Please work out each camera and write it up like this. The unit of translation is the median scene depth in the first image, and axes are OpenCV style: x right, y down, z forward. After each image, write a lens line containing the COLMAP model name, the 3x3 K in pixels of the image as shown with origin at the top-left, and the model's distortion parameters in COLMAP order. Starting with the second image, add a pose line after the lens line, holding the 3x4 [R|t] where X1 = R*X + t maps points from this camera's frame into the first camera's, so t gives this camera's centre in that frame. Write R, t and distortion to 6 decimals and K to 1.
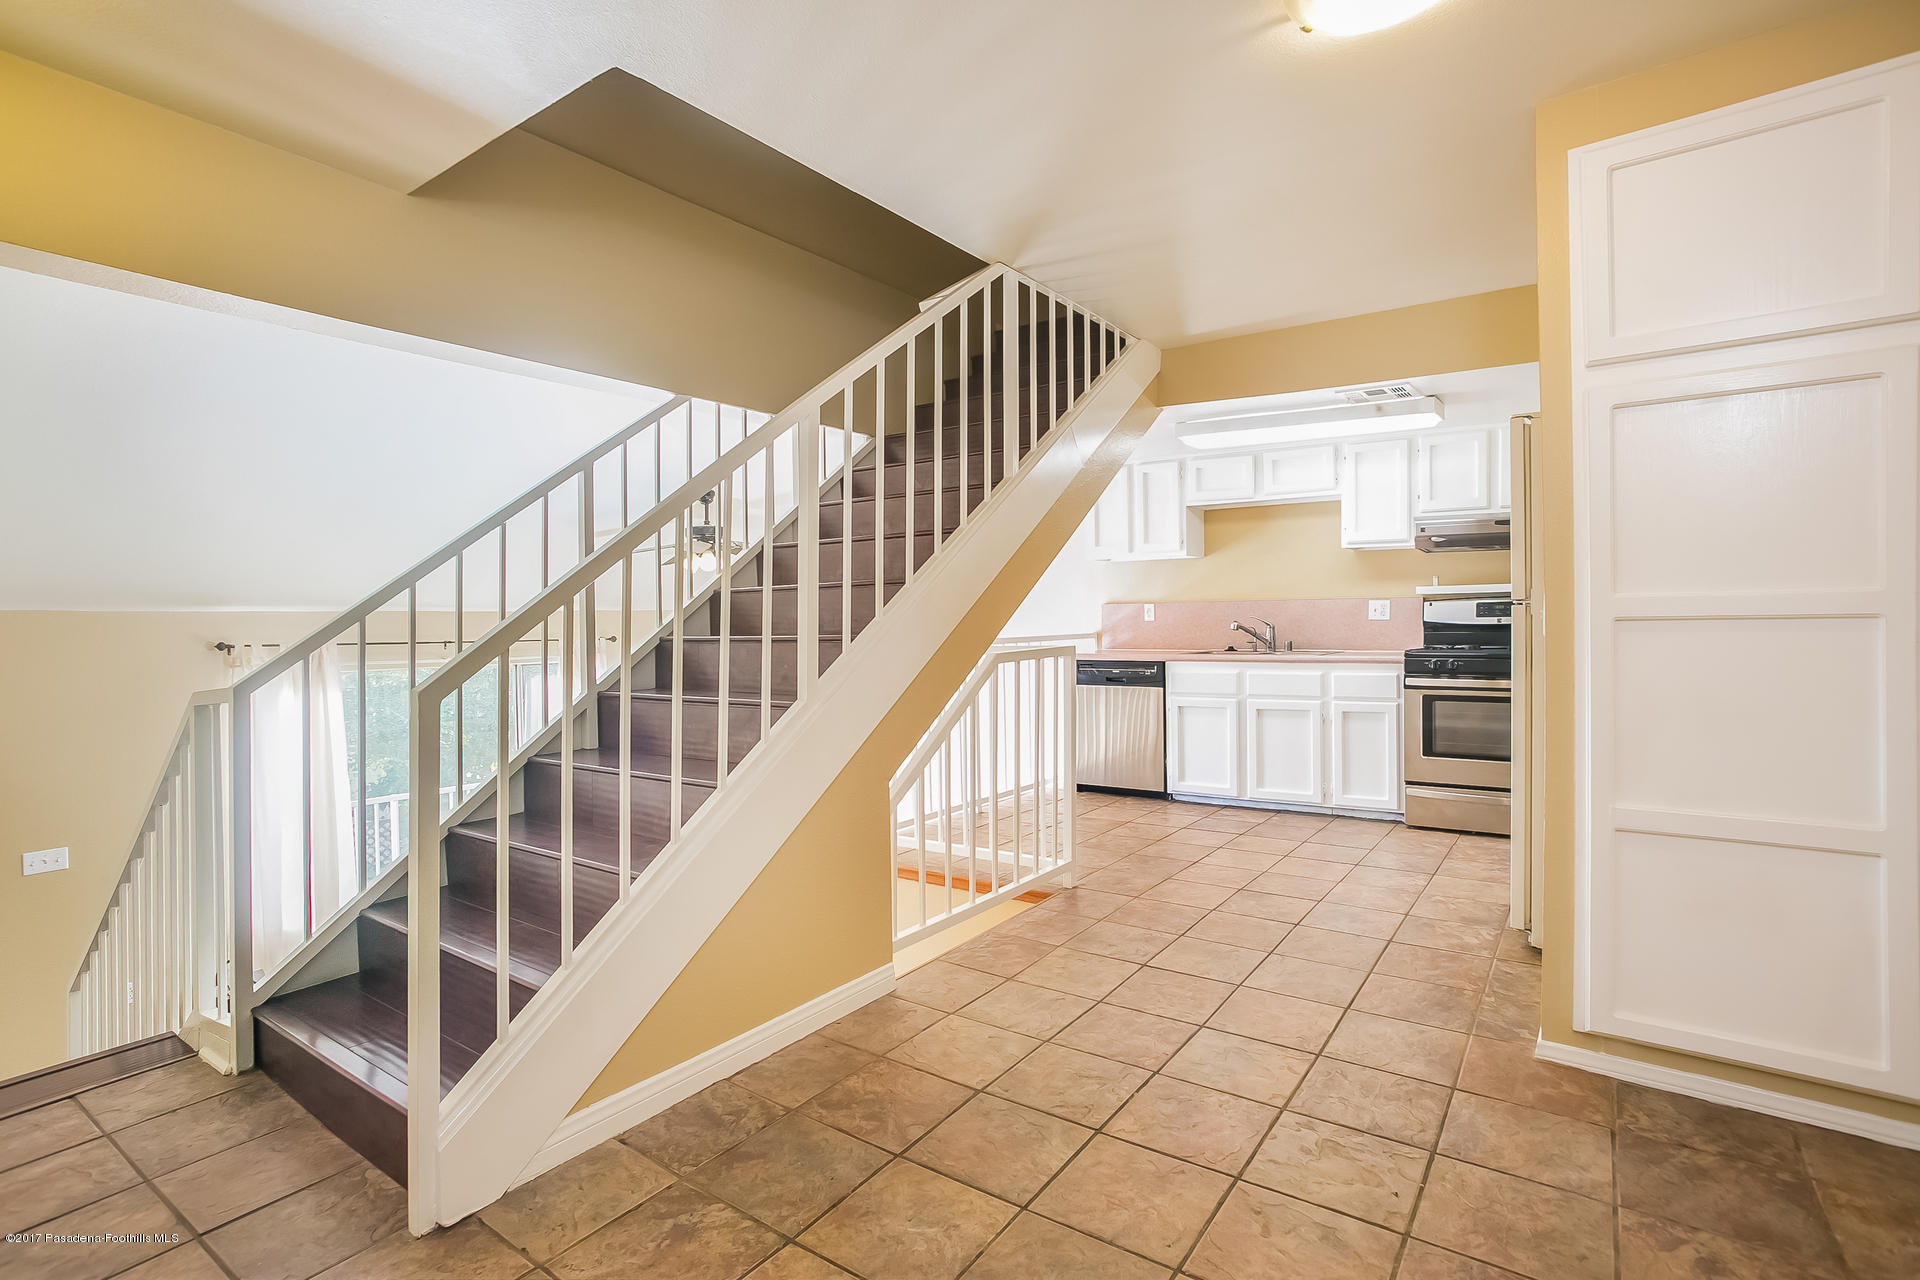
lens RADIAL K [[877.1, 0, 1032.8], [0, 877.1, 623.9], [0, 0, 1]] dist [0.000011, 0.000047]
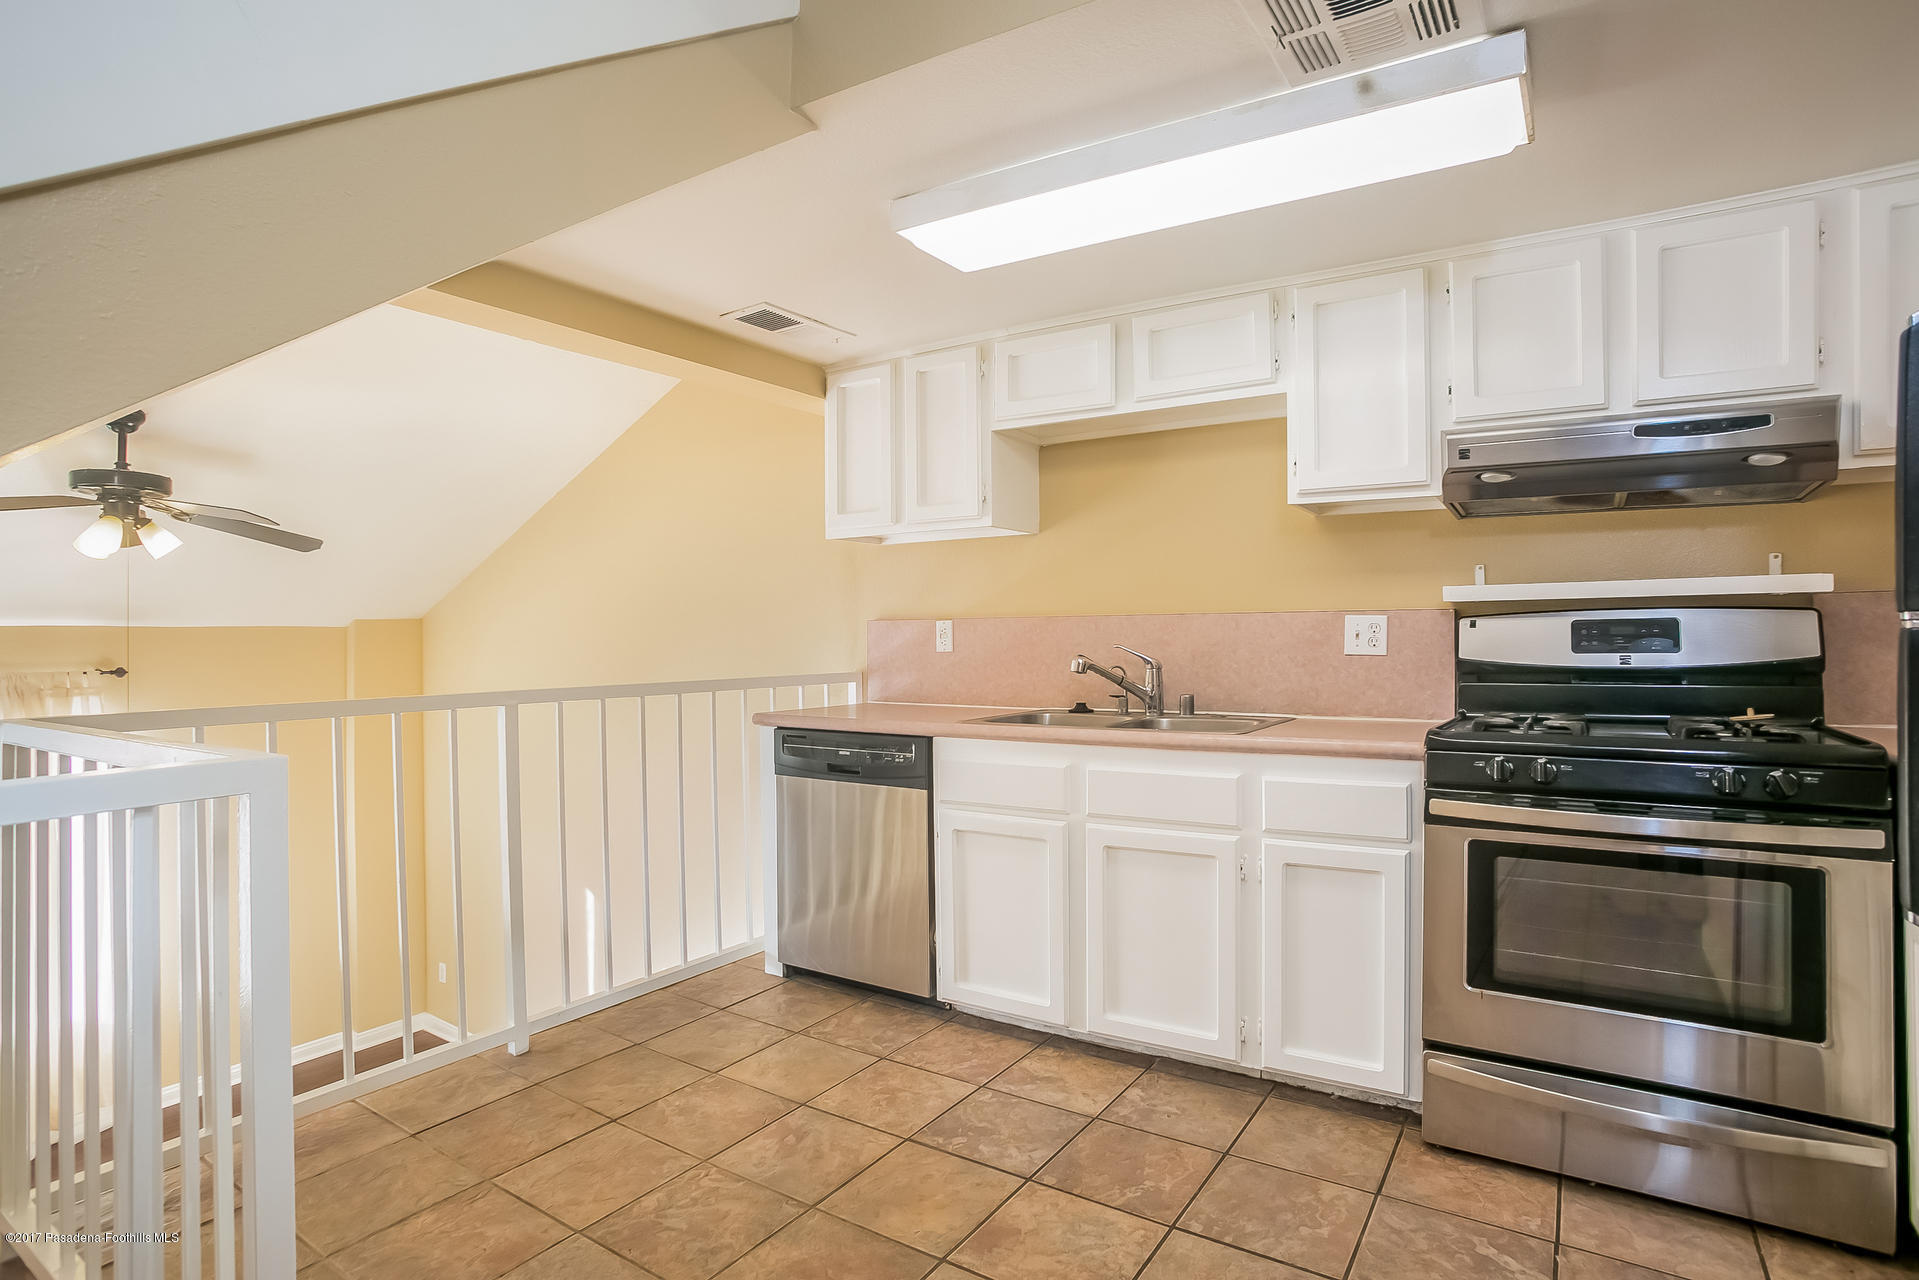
lens RADIAL K [[996.1, 0, 959.5], [0, 996.1, 640.0], [0, 0, 1]] dist [-0.086614, 0.056636]
pose [[0.999960, 0.006117, -0.006510, 0.179390], [-0.006161, 0.999959, -0.006702, -0.008284], [0.006468, 0.006742, 0.999956, 0.468295]]
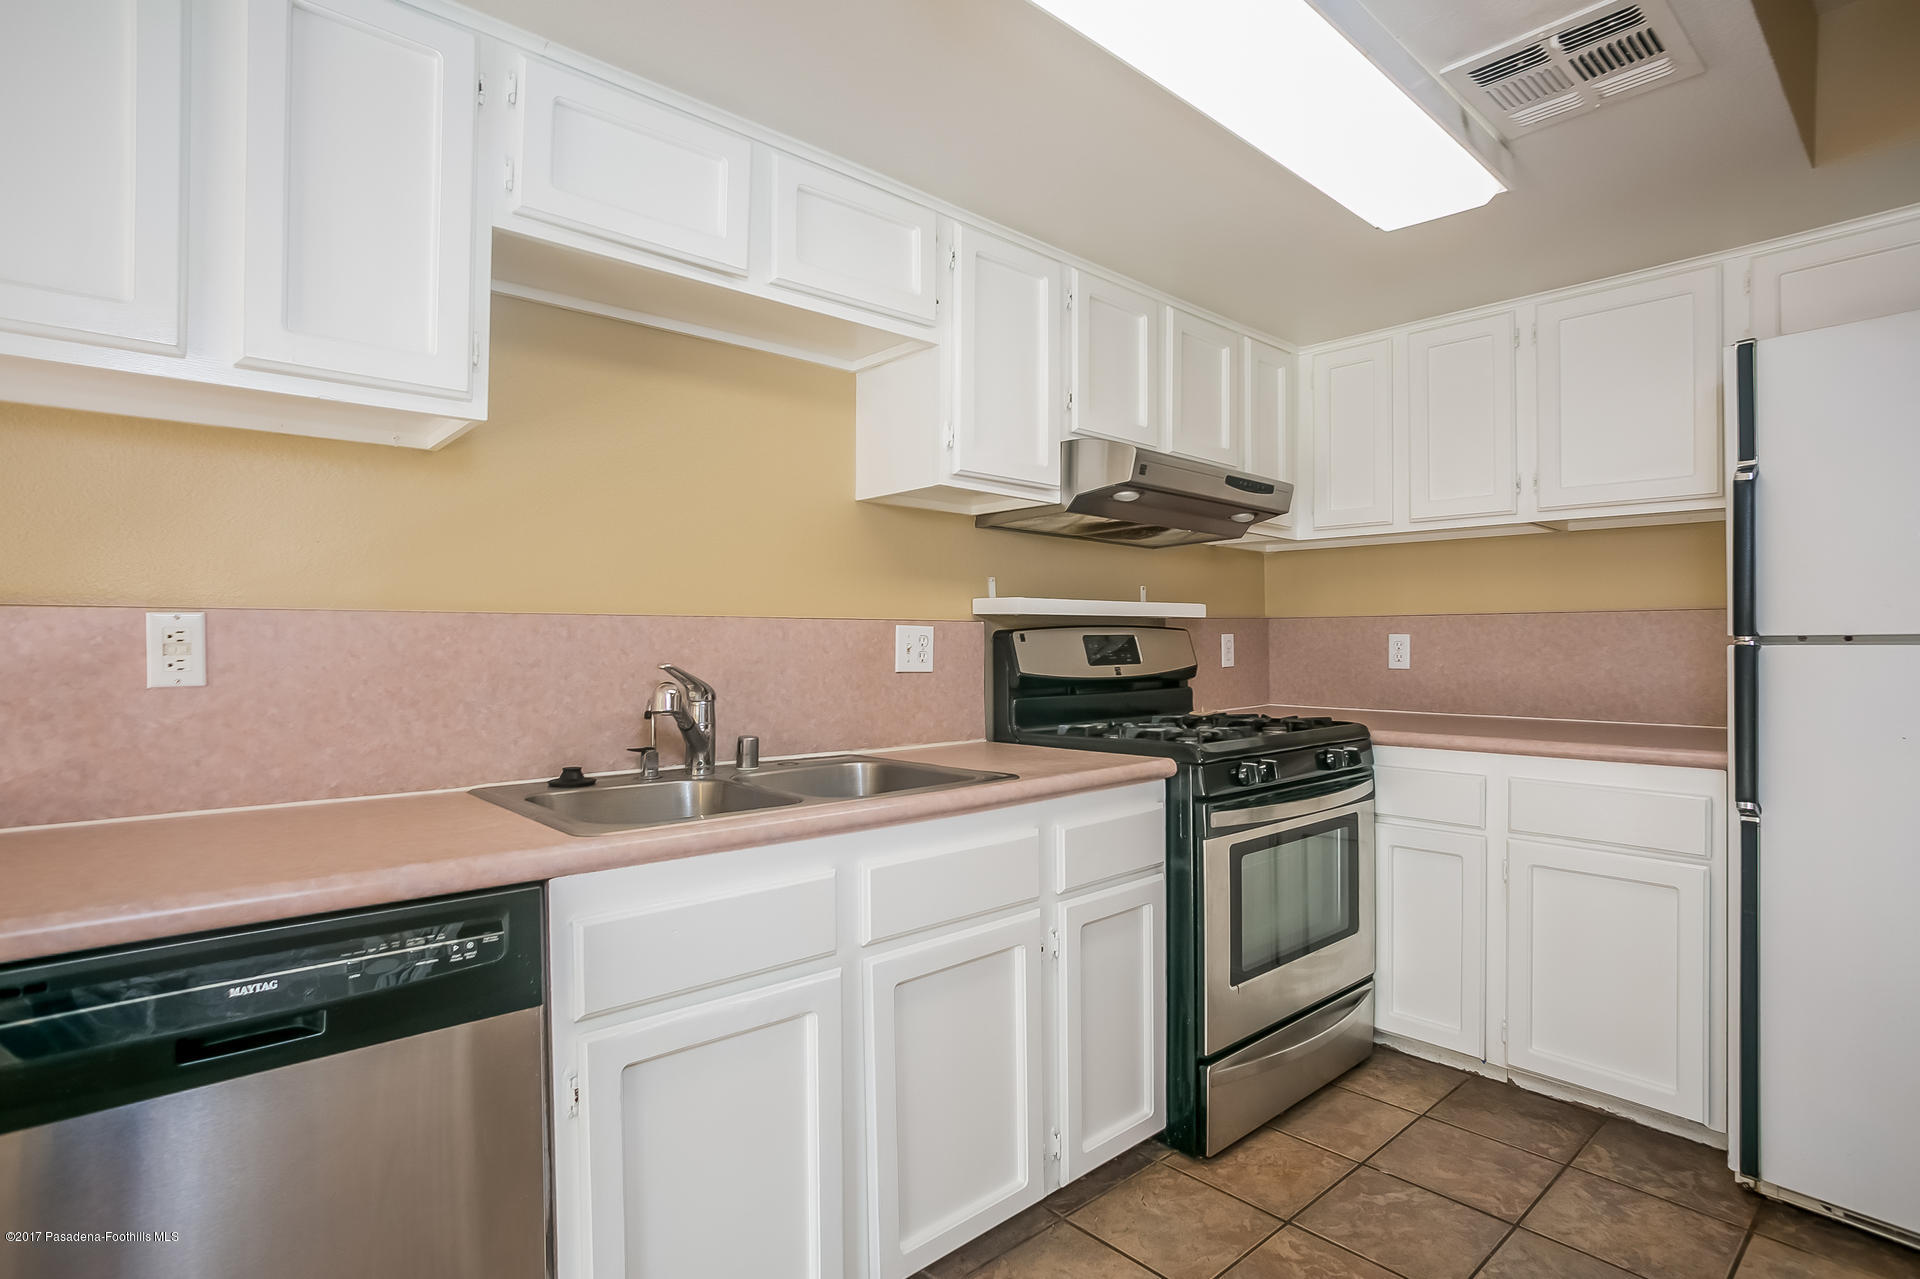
lens RADIAL K [[996.7, 0, 960.0], [0, 996.7, 639.5], [0, 0, 1]] dist [-0.086614, 0.056636]
pose [[0.258143, 0.013991, 0.966005, -0.060867], [0.006026, 0.999852, -0.016091, -0.012885], [-0.966088, 0.009975, 0.258021, 0.888037]]
